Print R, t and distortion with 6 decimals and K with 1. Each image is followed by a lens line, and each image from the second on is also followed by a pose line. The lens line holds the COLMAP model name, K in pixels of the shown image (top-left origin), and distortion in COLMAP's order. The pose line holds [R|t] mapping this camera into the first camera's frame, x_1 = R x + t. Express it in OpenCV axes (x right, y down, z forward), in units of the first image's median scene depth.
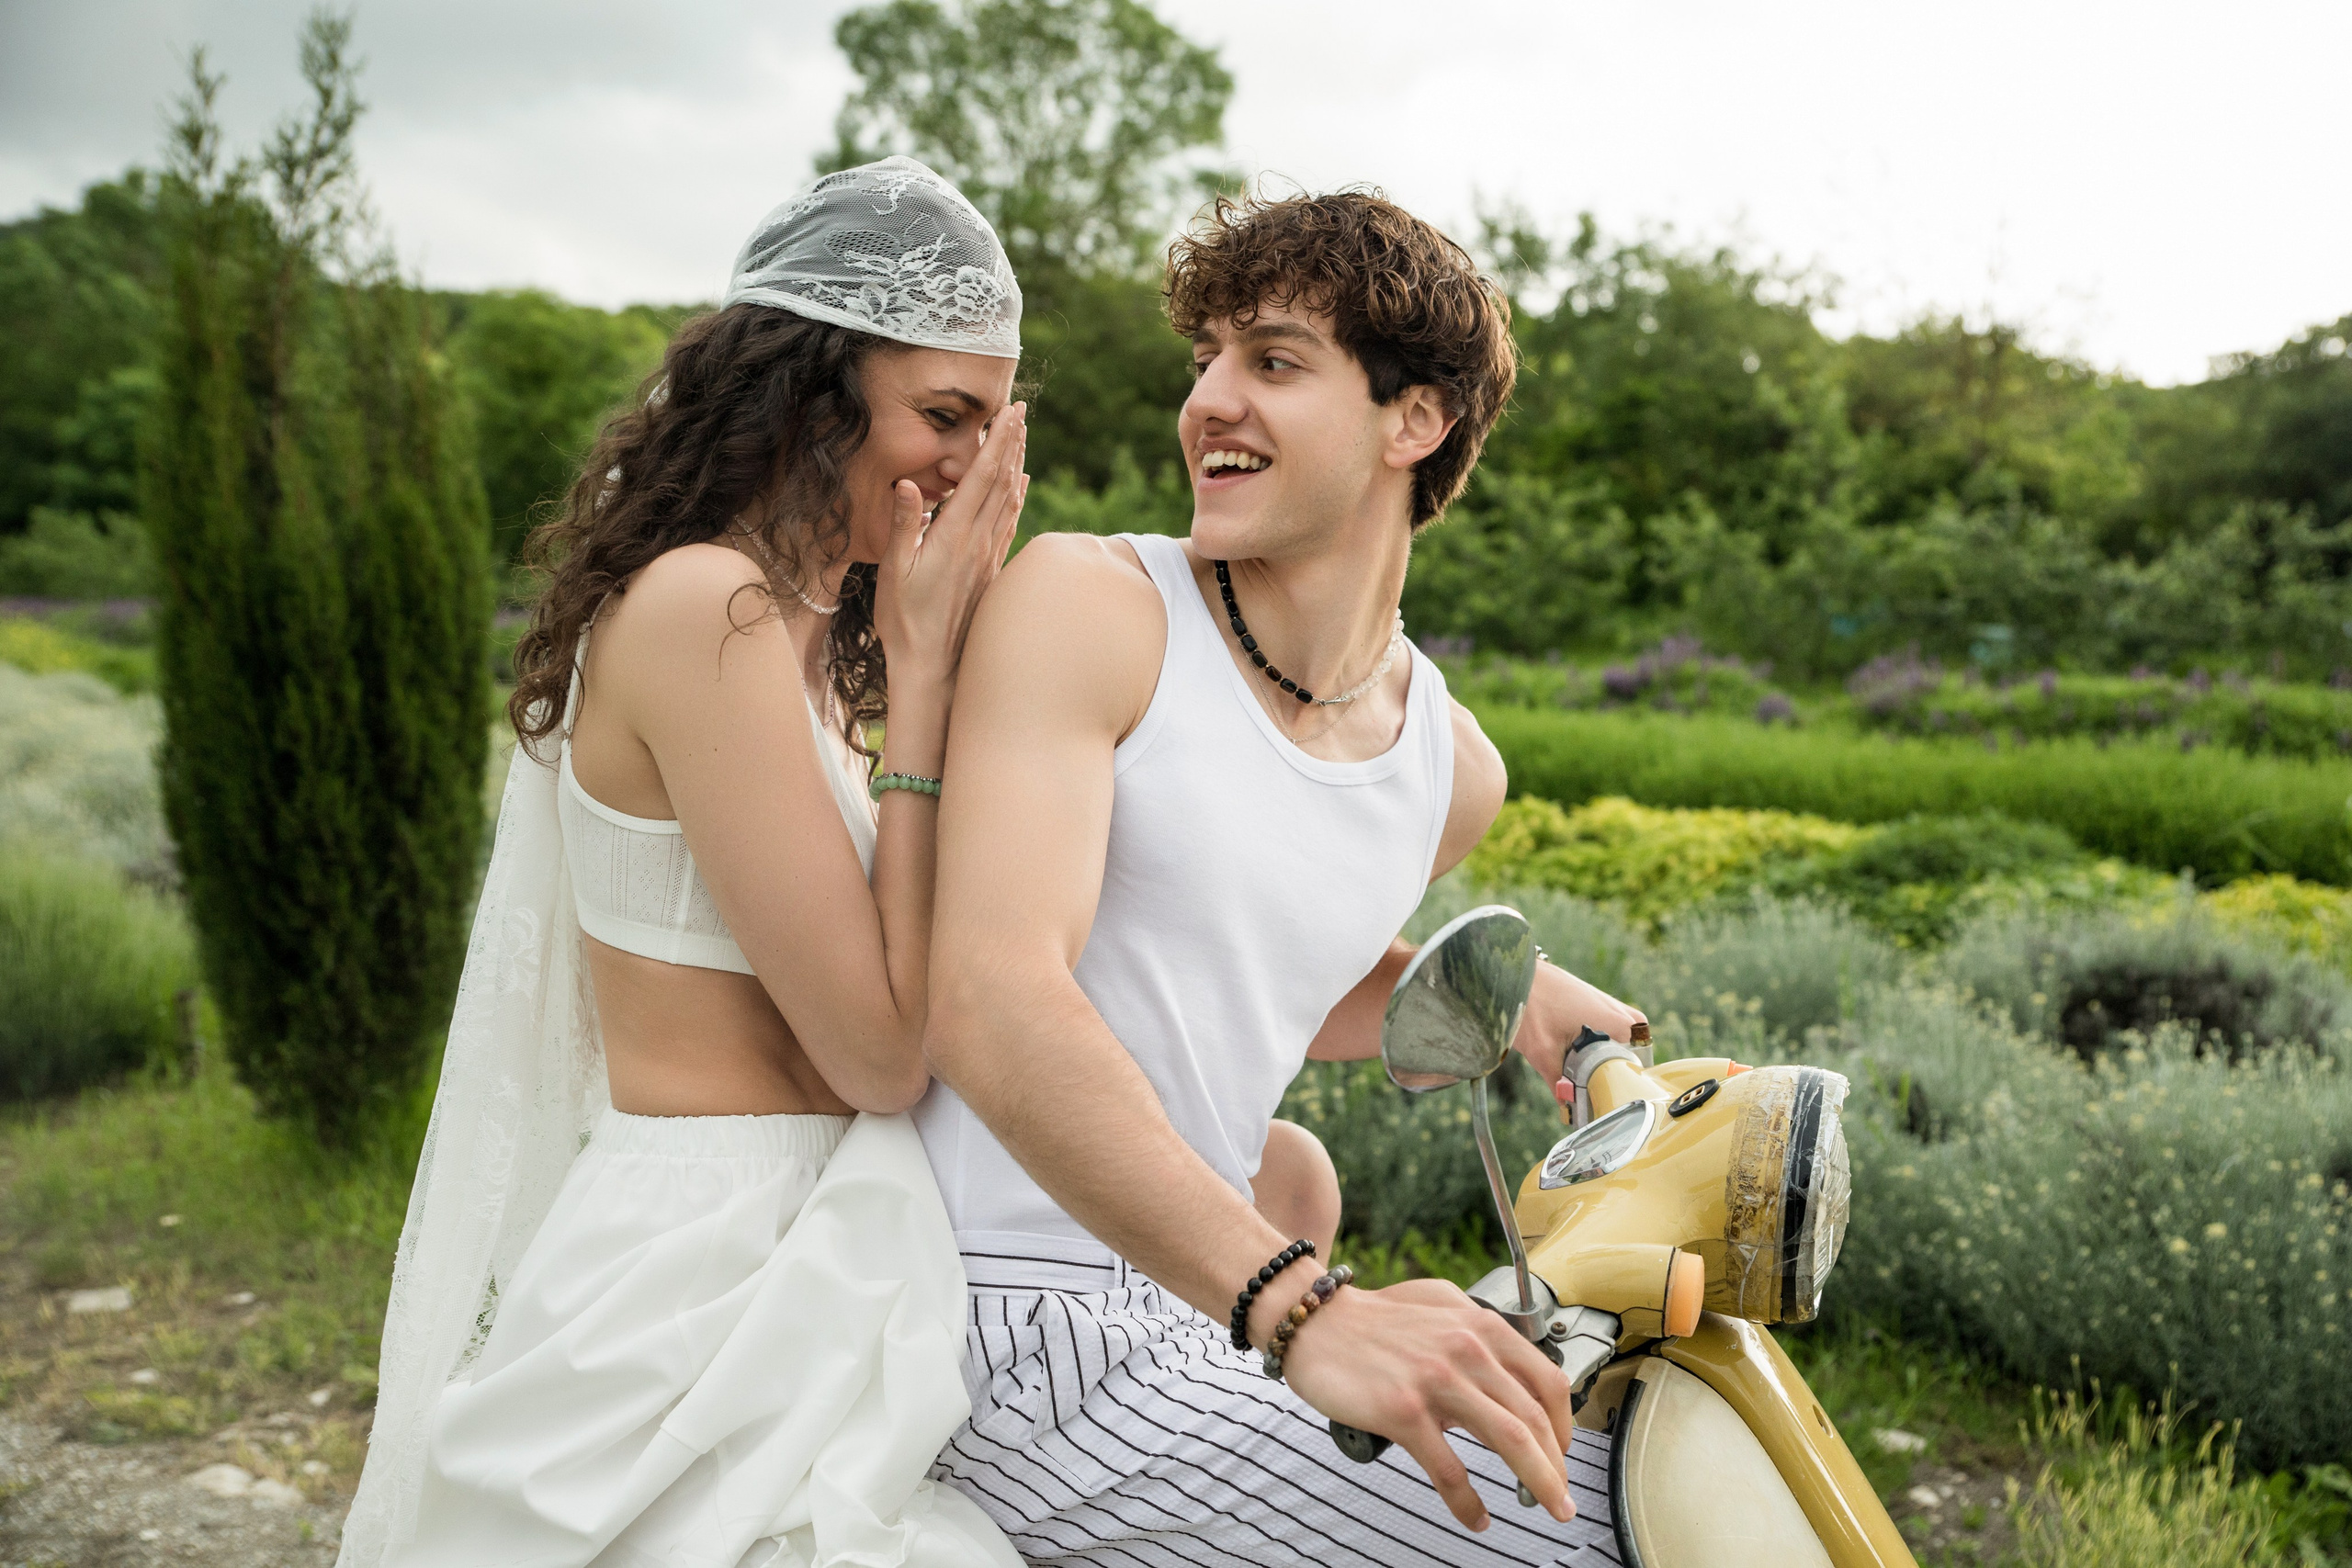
lens RADIAL K [[2709.2, 0, 1207.8], [0, 2709.2, 761.0], [0, 0, 1]] dist [0.102953, 0.000000]
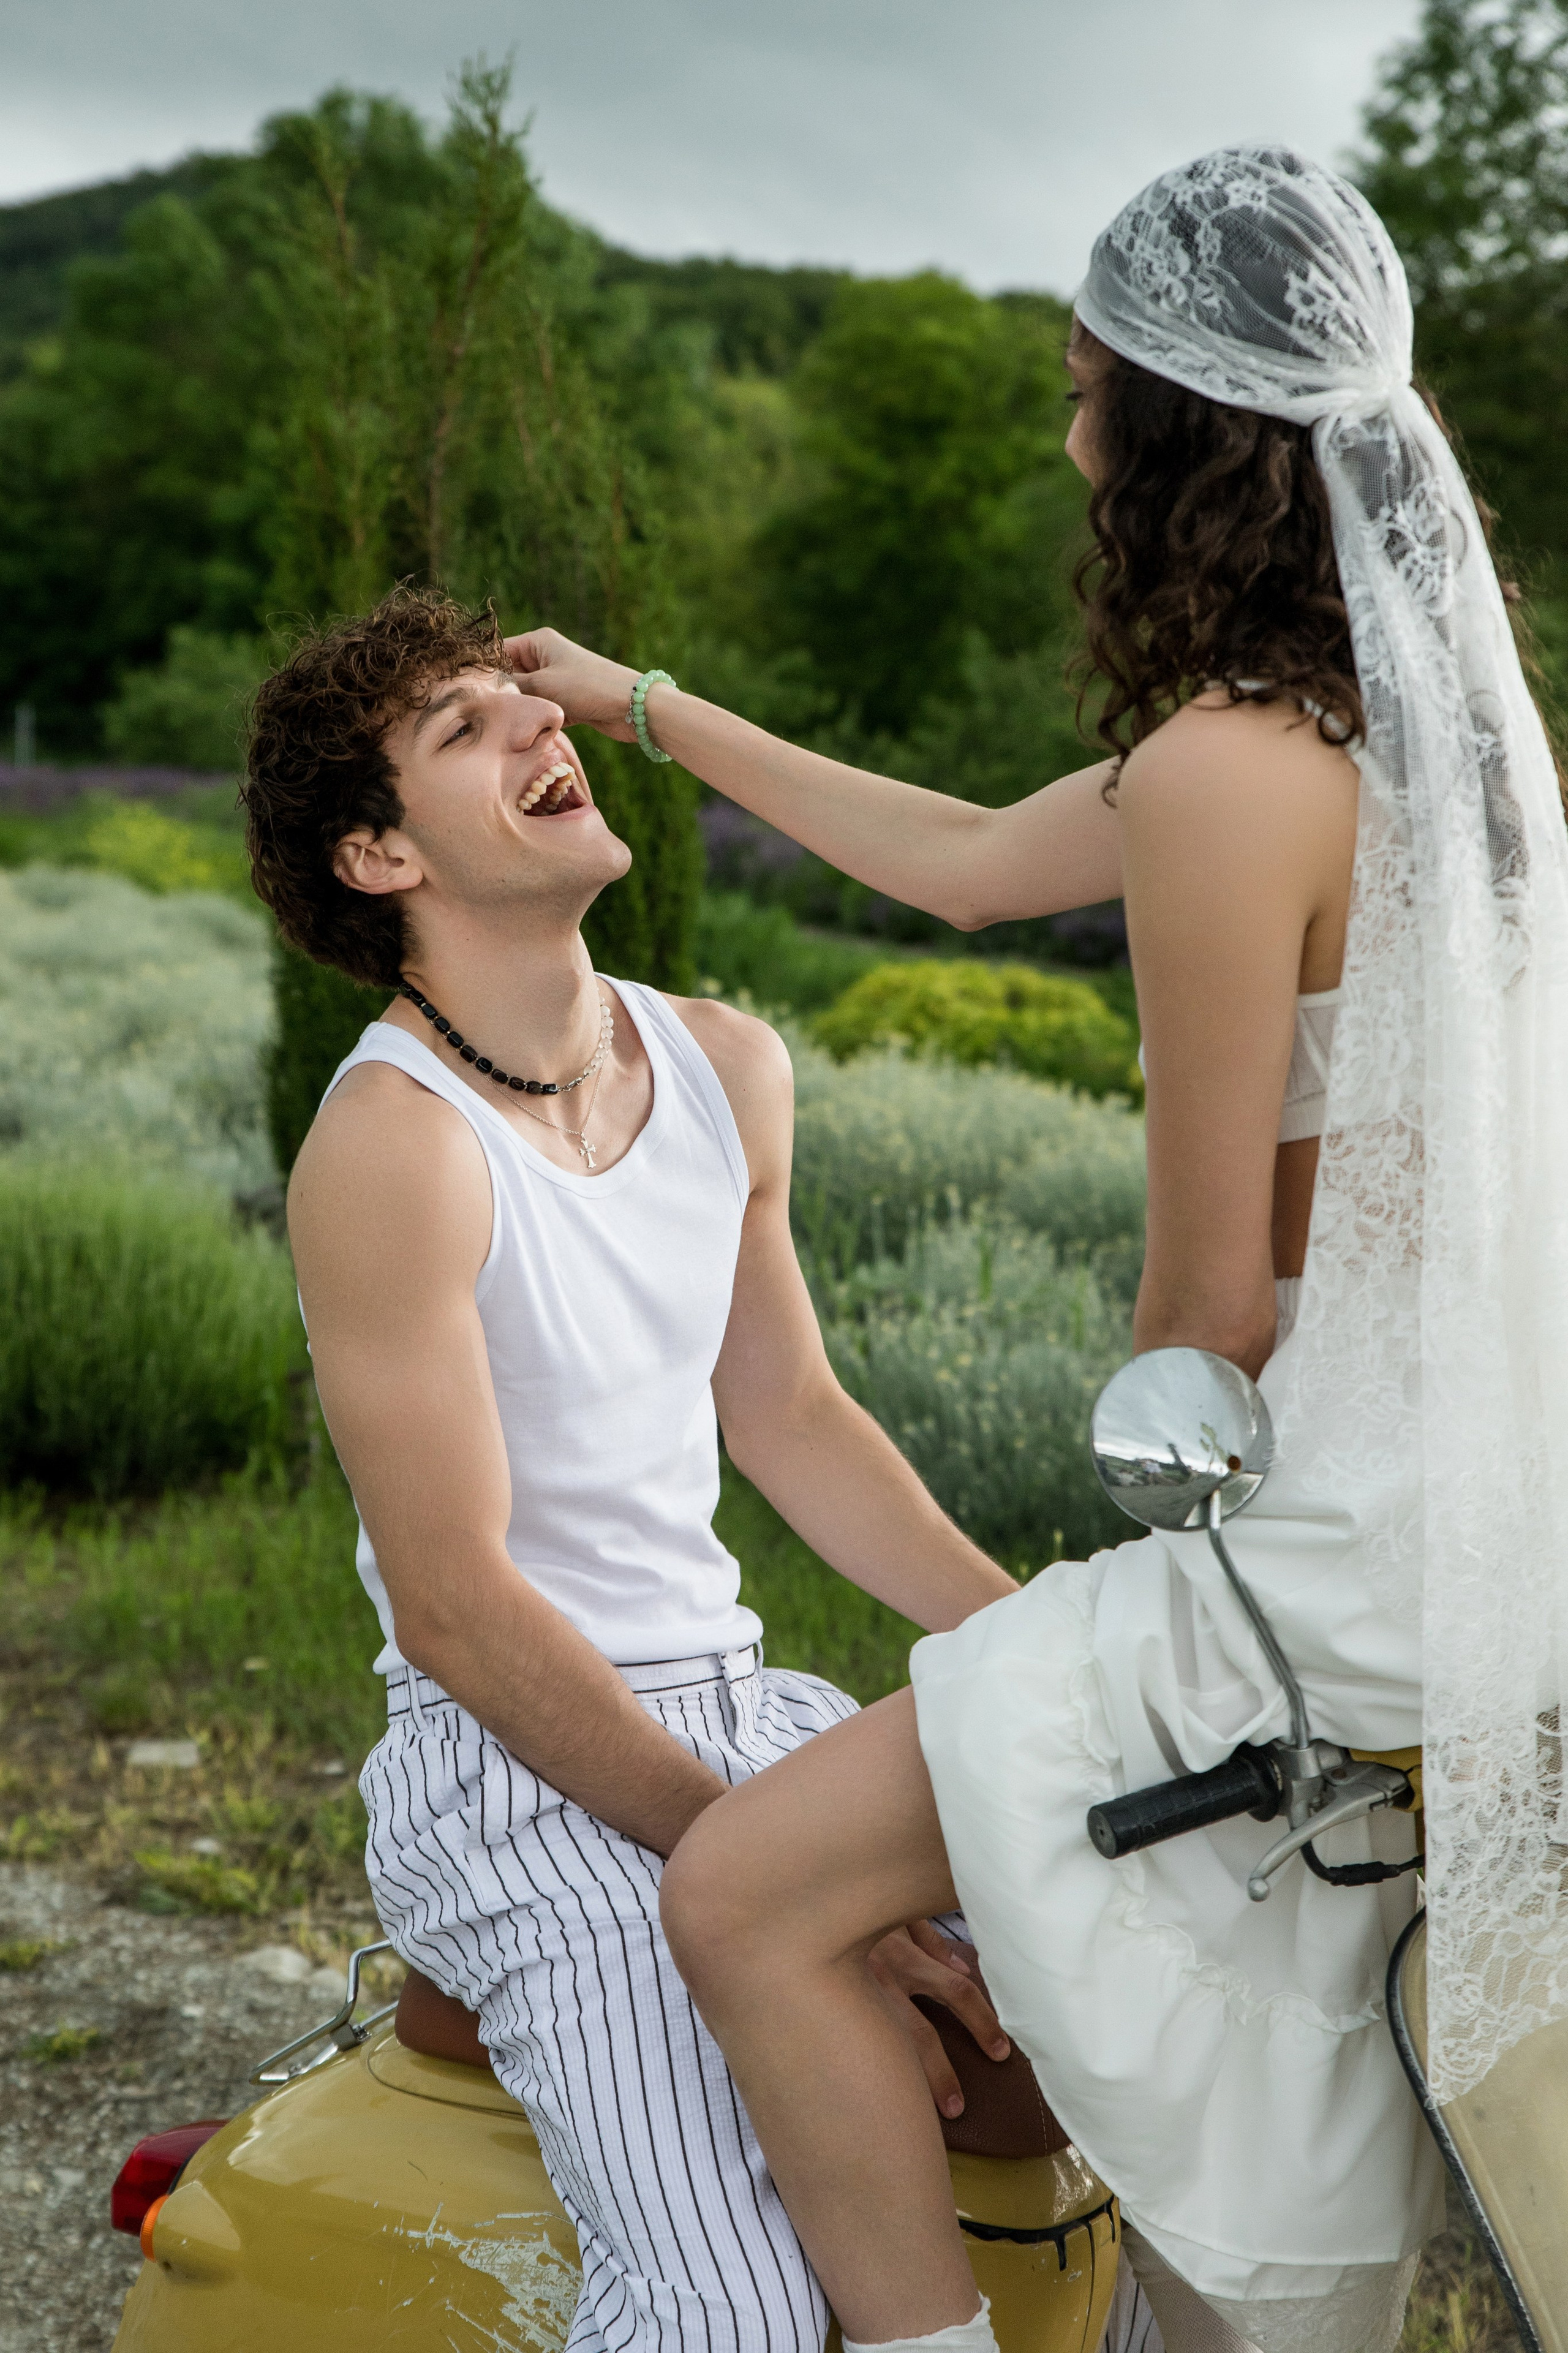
lens RADIAL K [[4594.6, 0, 783.6], [0, 4594.6, 1182.5], [0, 0, 1]] dist [0.213663, 0.000000]
pose [[0.963188, 0.051904, -0.263772, 0.112055], [-0.045346, 0.998494, 0.030894, -0.015678], [0.264978, -0.017795, 0.964090, -0.227207]]
